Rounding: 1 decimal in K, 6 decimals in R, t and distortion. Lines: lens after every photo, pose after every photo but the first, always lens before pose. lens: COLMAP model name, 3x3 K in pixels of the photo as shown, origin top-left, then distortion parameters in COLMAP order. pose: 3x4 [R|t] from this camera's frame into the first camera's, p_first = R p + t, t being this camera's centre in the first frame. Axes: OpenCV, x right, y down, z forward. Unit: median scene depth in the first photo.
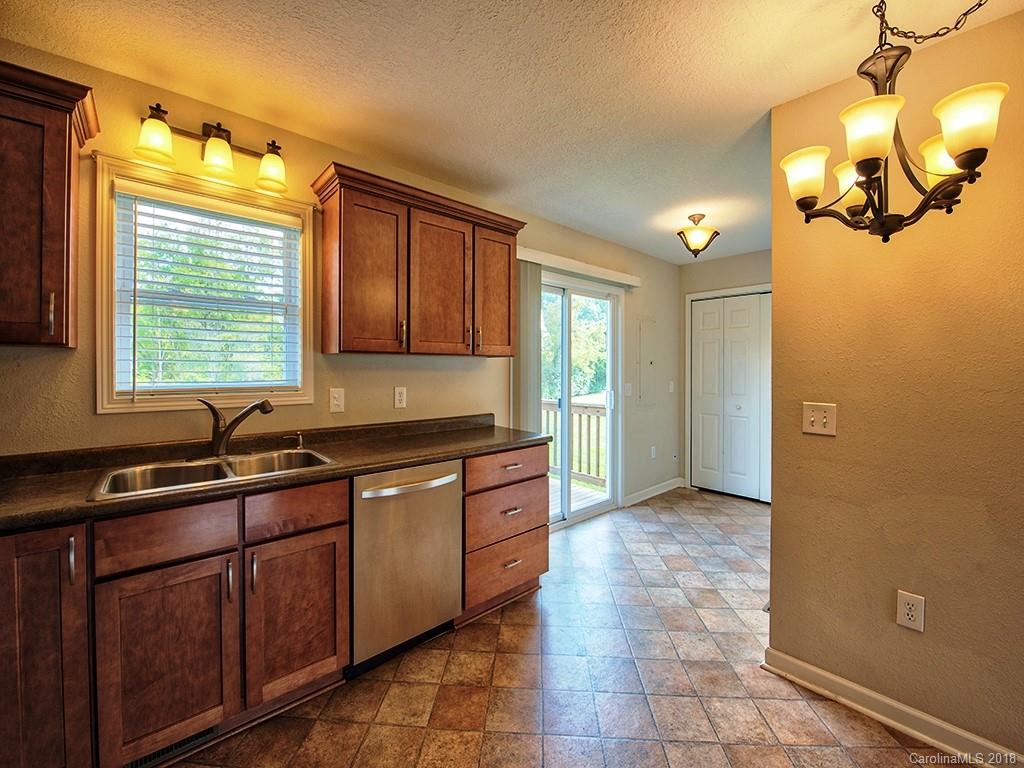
lens RADIAL K [[414.5, 0, 525.0], [0, 414.5, 366.4], [0, 0, 1]] dist [-0.018392, -0.000508]
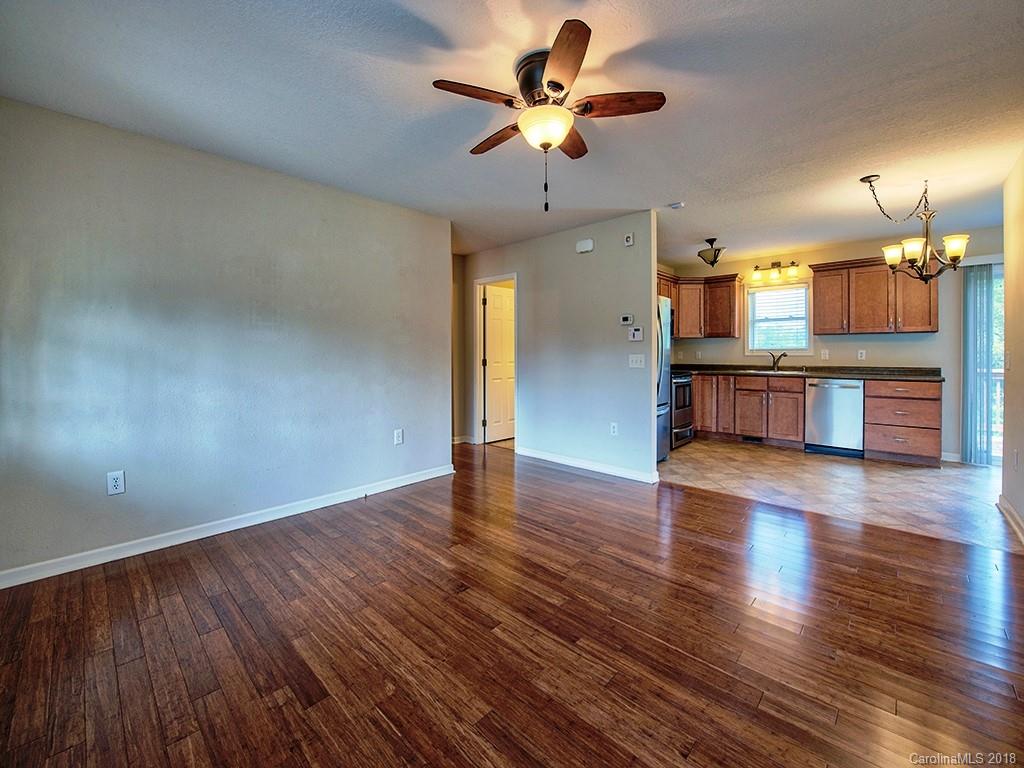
lens RADIAL K [[414.5, 0, 504.3], [0, 414.5, 359.1], [0, 0, 1]] dist [-0.018392, -0.000508]
pose [[0.056301, 0.008414, -0.998378, 1.976828], [0.005122, 0.999949, 0.008716, 0.083119], [0.998401, -0.005605, 0.056255, -1.074369]]
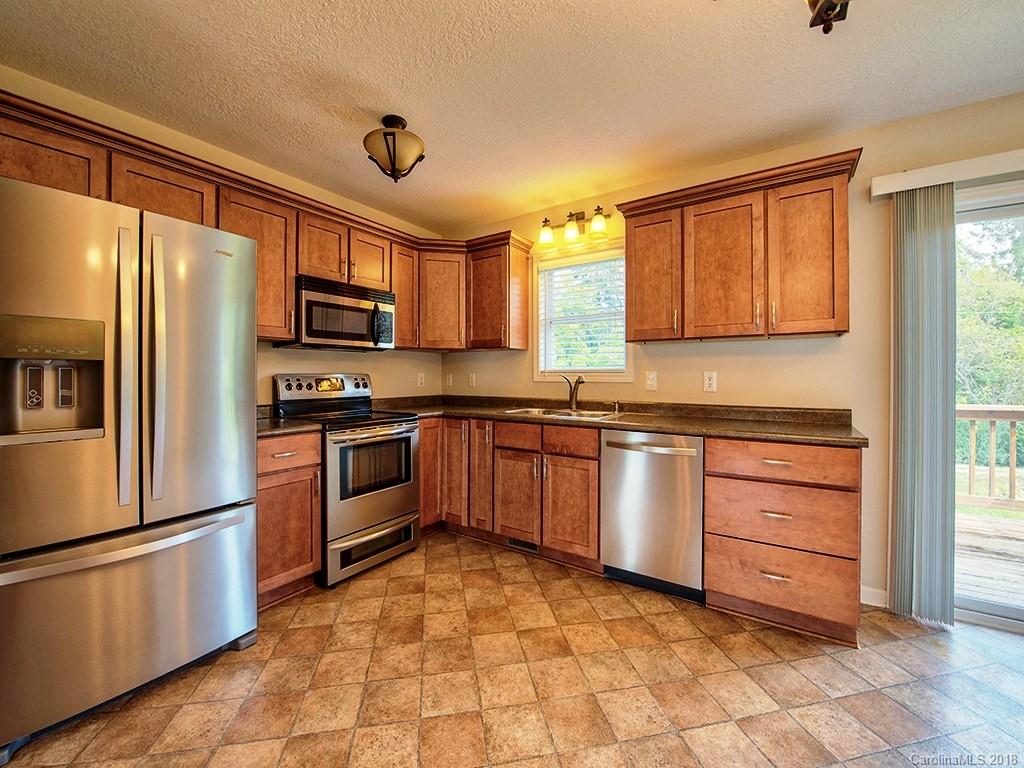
lens RADIAL K [[414.5, 0, 501.8], [0, 414.5, 378.0], [0, 0, 1]] dist [-0.018392, -0.000508]
pose [[0.219721, -0.002352, -0.975560, 0.747314], [-0.000212, 0.999997, -0.002459, 0.082388], [0.975563, 0.000747, 0.219719, 0.300899]]
